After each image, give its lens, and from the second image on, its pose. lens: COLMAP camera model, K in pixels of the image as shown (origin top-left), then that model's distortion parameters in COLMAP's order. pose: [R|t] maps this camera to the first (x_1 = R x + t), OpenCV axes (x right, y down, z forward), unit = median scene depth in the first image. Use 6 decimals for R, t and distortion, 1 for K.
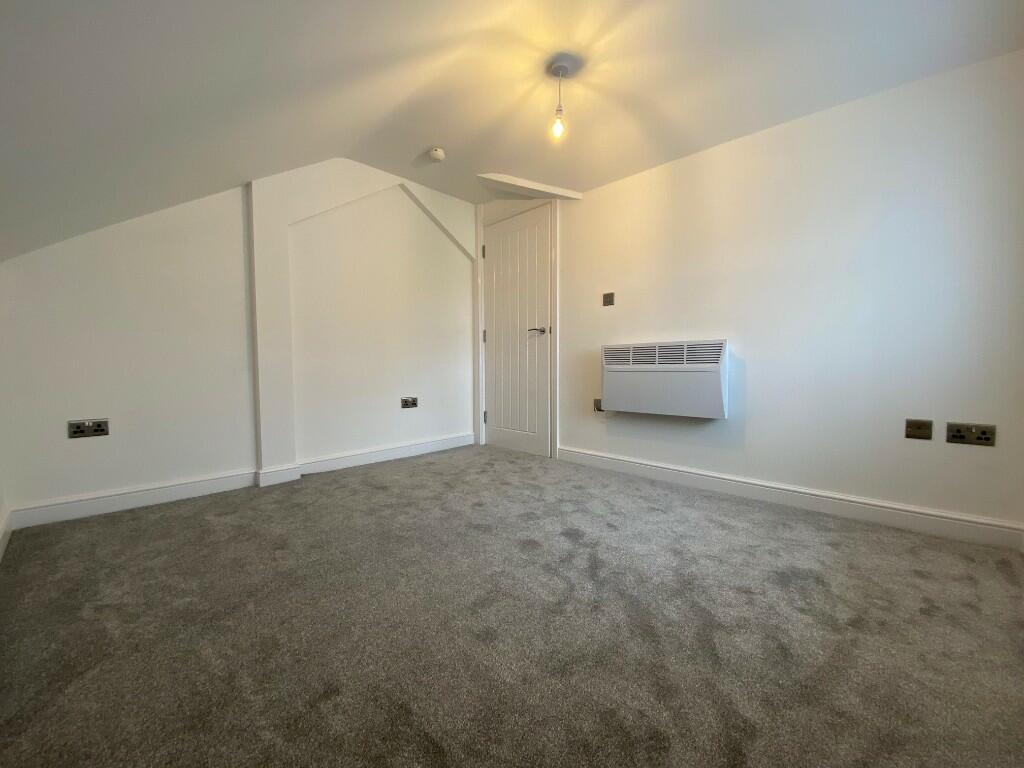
lens RADIAL K [[419.9, 0, 512.0], [0, 419.9, 384.0], [0, 0, 1]] dist [0.018669, -0.019298]
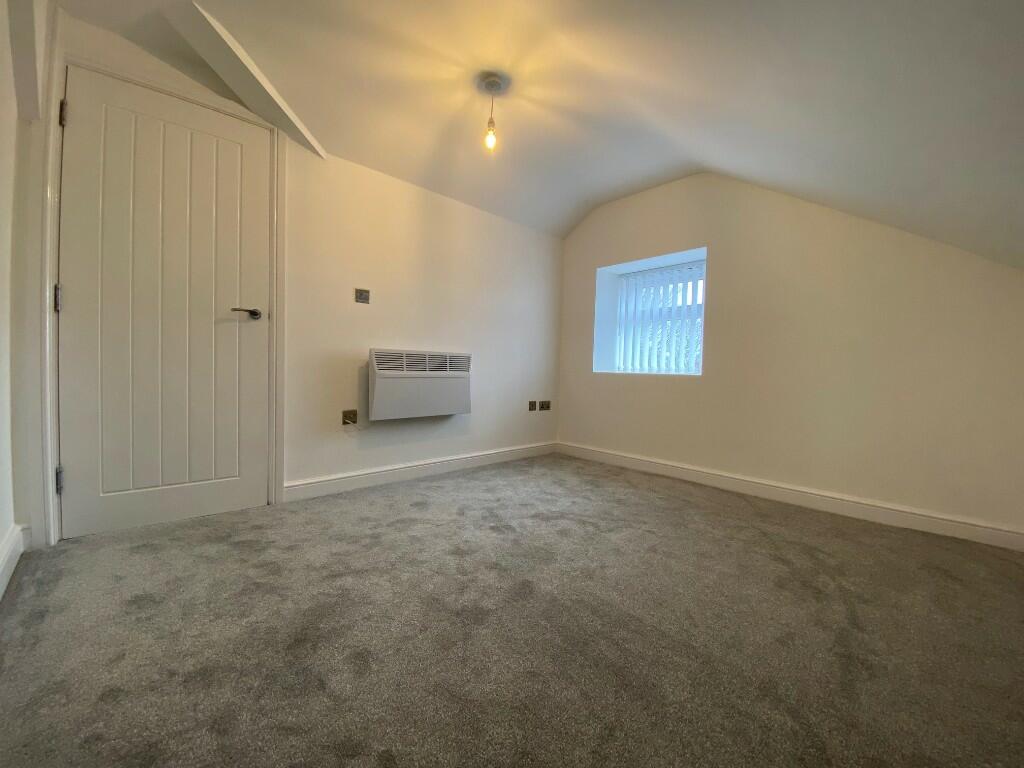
lens RADIAL K [[408.3, 0, 511.0], [0, 408.3, 382.0], [0, 0, 1]] dist [0.000656, 0.000027]
pose [[0.025238, -0.016395, 0.999547, -0.762007], [0.027225, 0.999506, 0.015707, -0.030036], [-0.999311, 0.026816, 0.025672, 0.812899]]
